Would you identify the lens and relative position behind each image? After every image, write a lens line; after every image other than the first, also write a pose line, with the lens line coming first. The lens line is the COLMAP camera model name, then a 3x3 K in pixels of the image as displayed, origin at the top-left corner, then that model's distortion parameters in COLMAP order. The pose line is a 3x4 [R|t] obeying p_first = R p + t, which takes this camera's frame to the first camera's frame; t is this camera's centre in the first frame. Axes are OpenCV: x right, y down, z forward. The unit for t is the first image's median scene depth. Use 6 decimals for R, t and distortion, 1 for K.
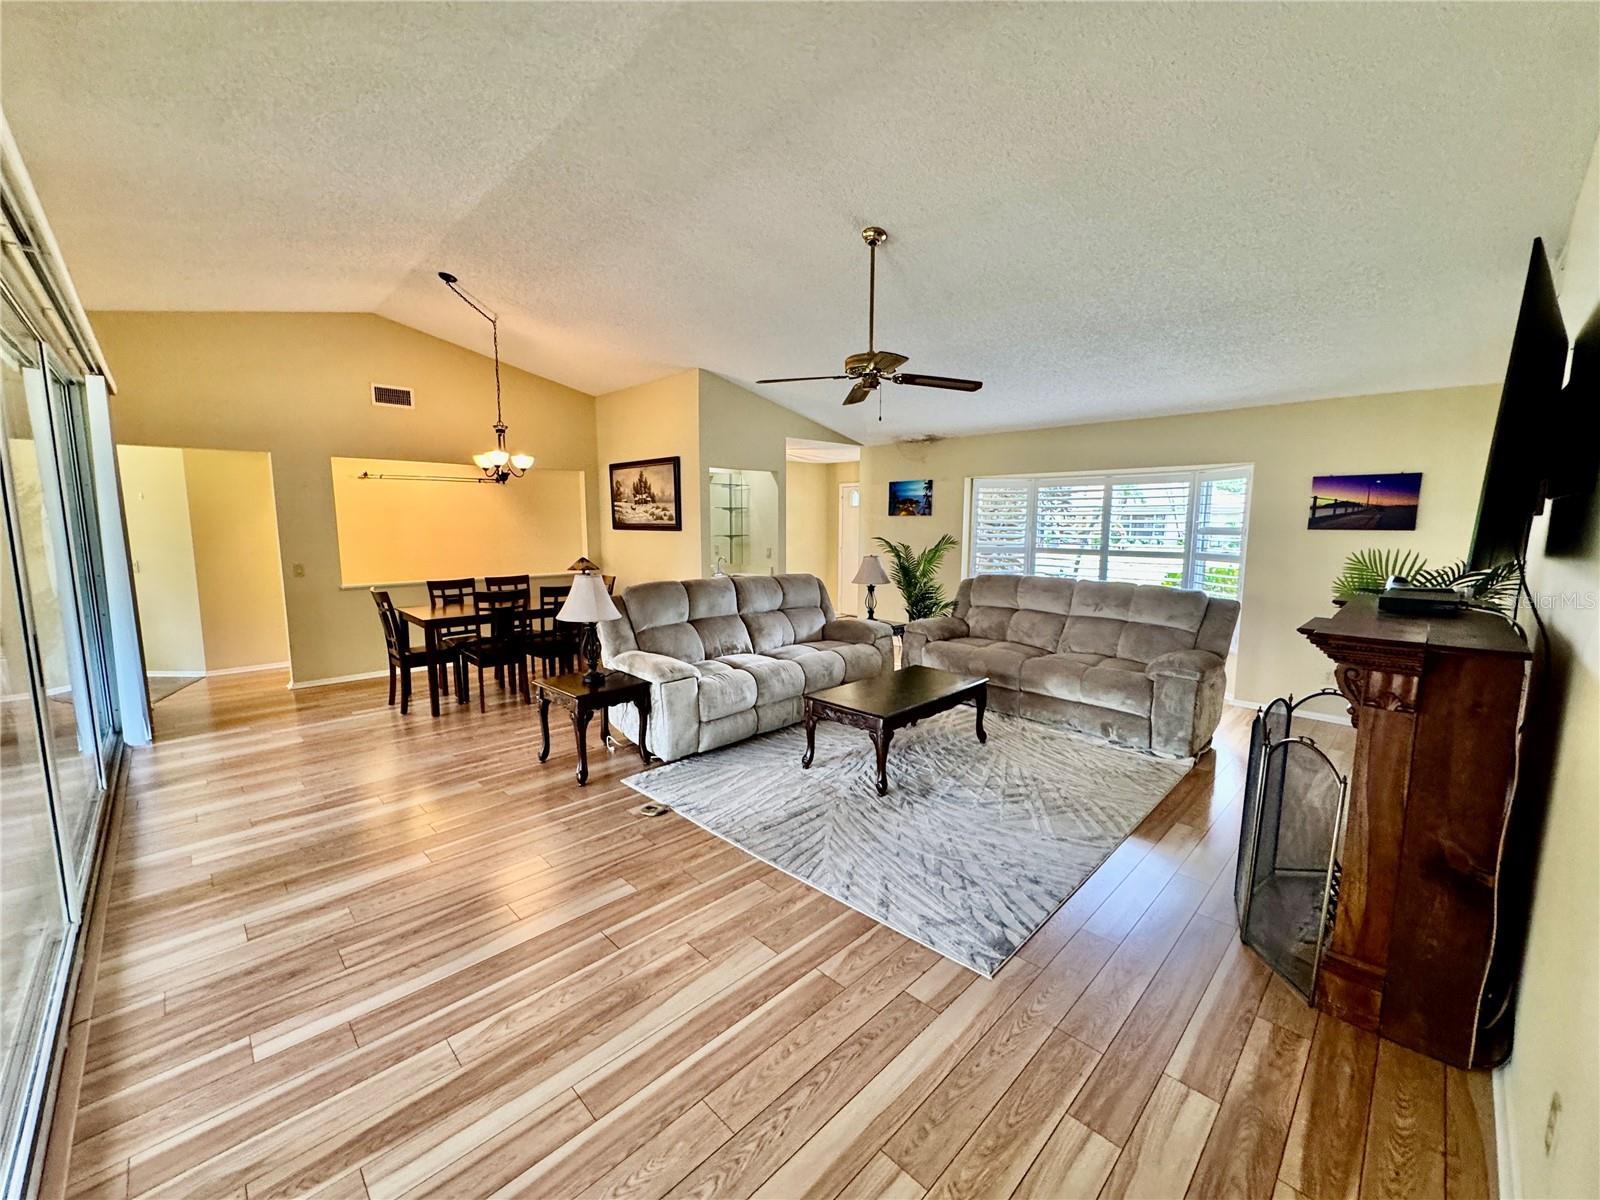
lens RADIAL K [[638.4, 0, 800.3], [0, 638.4, 600.2], [0, 0, 1]] dist [-0.003060, 0.000104]
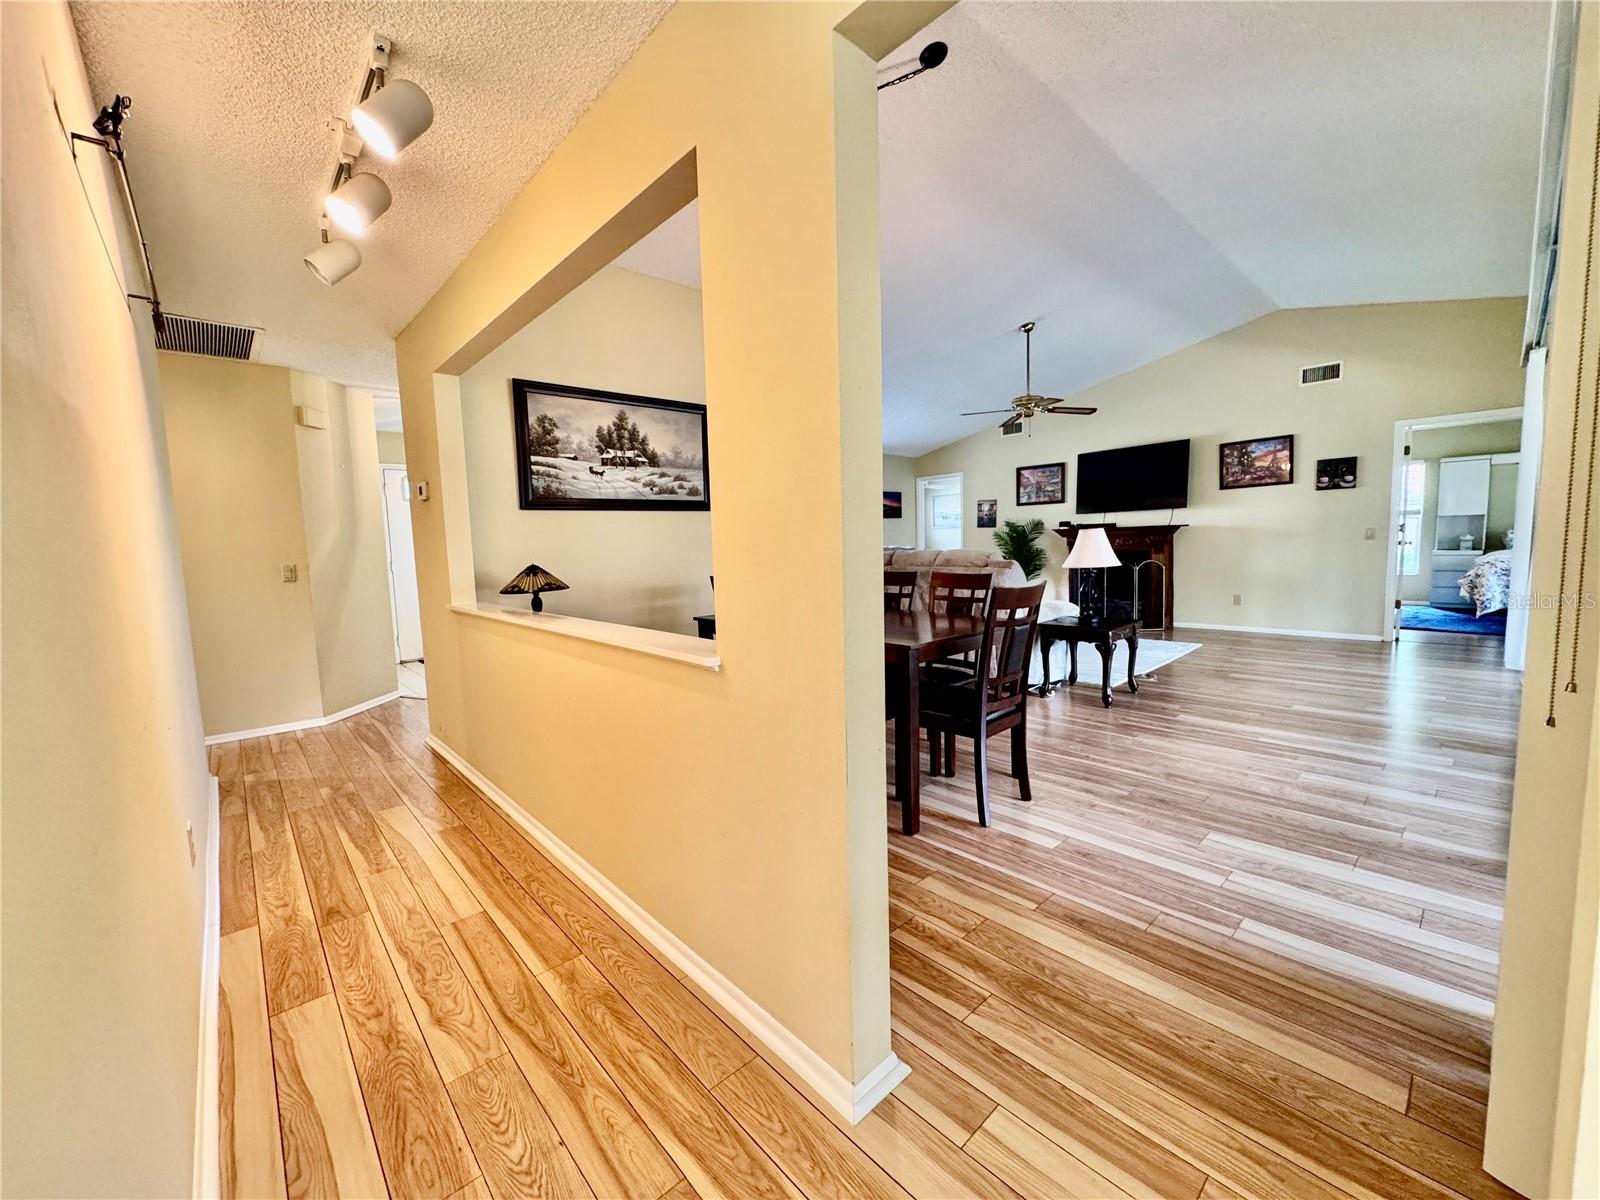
lens RADIAL K [[638.4, 0, 798.1], [0, 638.4, 603.4], [0, 0, 1]] dist [-0.003060, 0.000104]
pose [[0.044849, -0.104501, 0.993513, -1.016101], [0.156435, 0.982979, 0.096331, -0.067814], [-0.986669, 0.151100, 0.060433, 0.986049]]
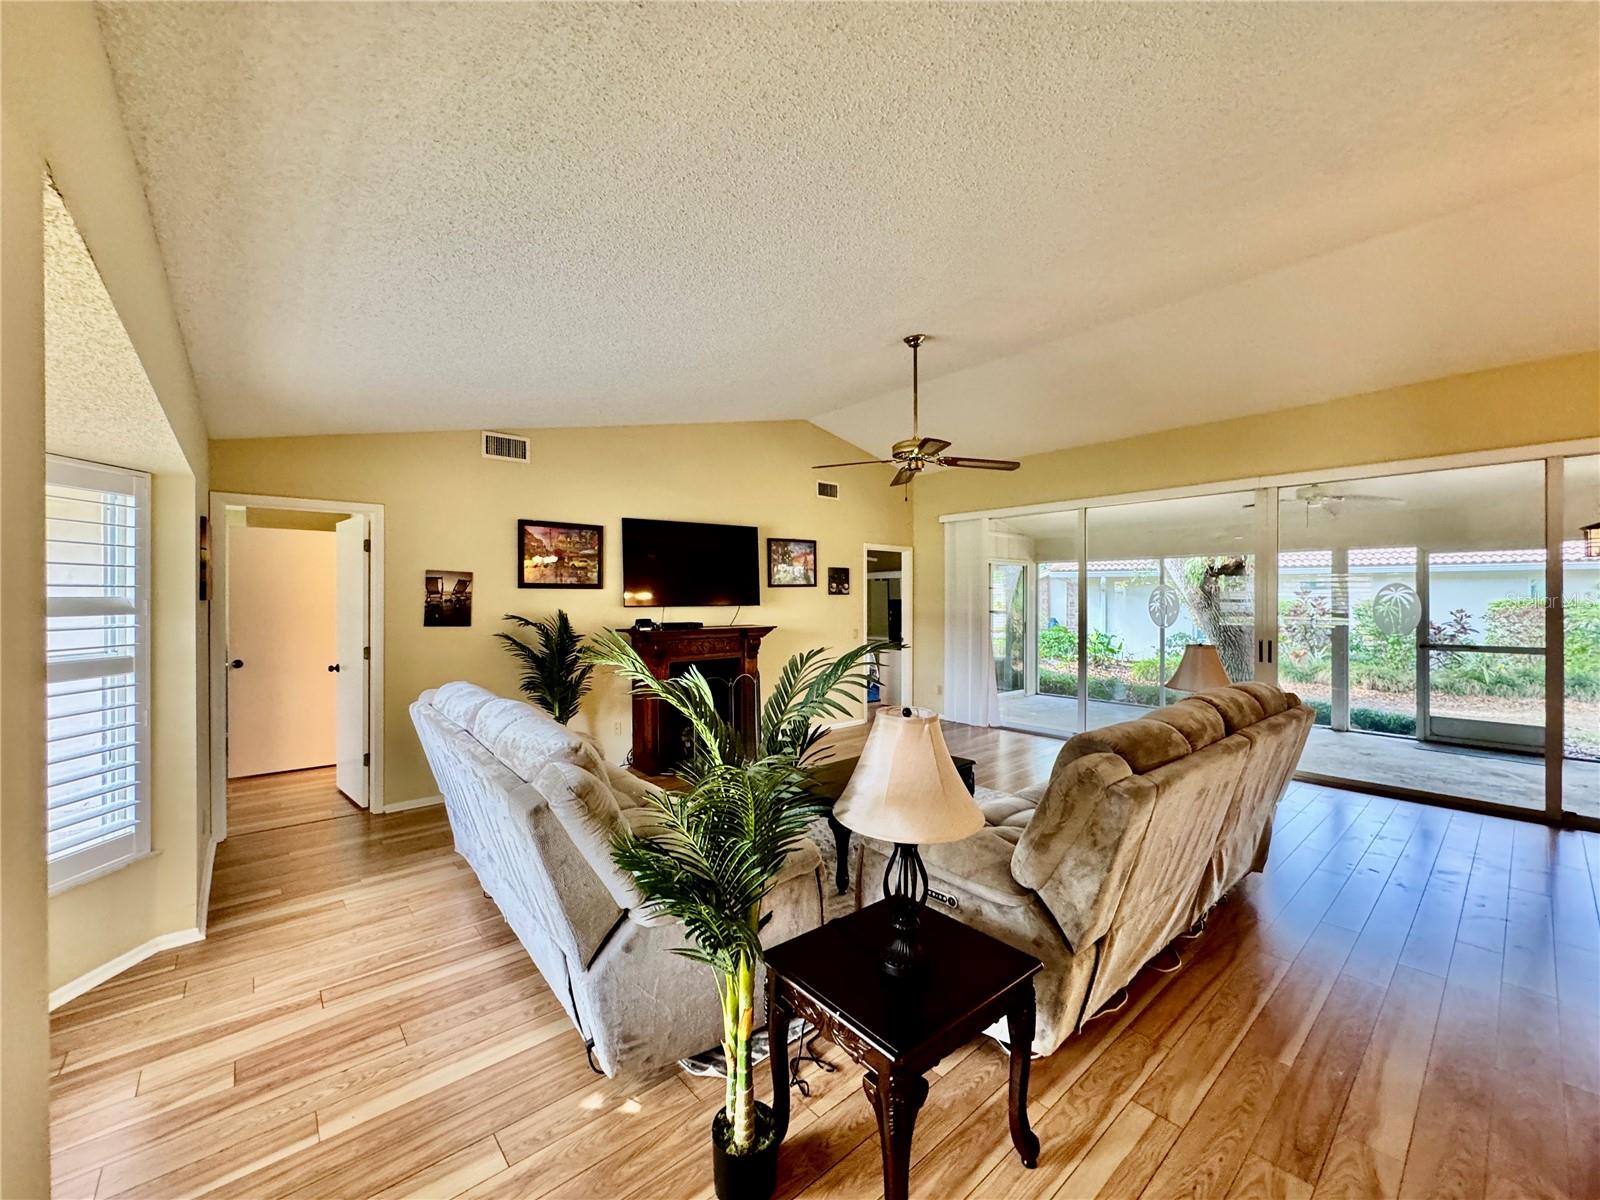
lens RADIAL K [[638.4, 0, 800.6], [0, 638.4, 602.7], [0, 0, 1]] dist [-0.003060, 0.000104]
pose [[-0.997959, -0.002417, 0.063818, 0.152187], [0.005943, 0.991433, 0.130483, -0.158061], [-0.063586, 0.130596, -0.989395, 1.343696]]
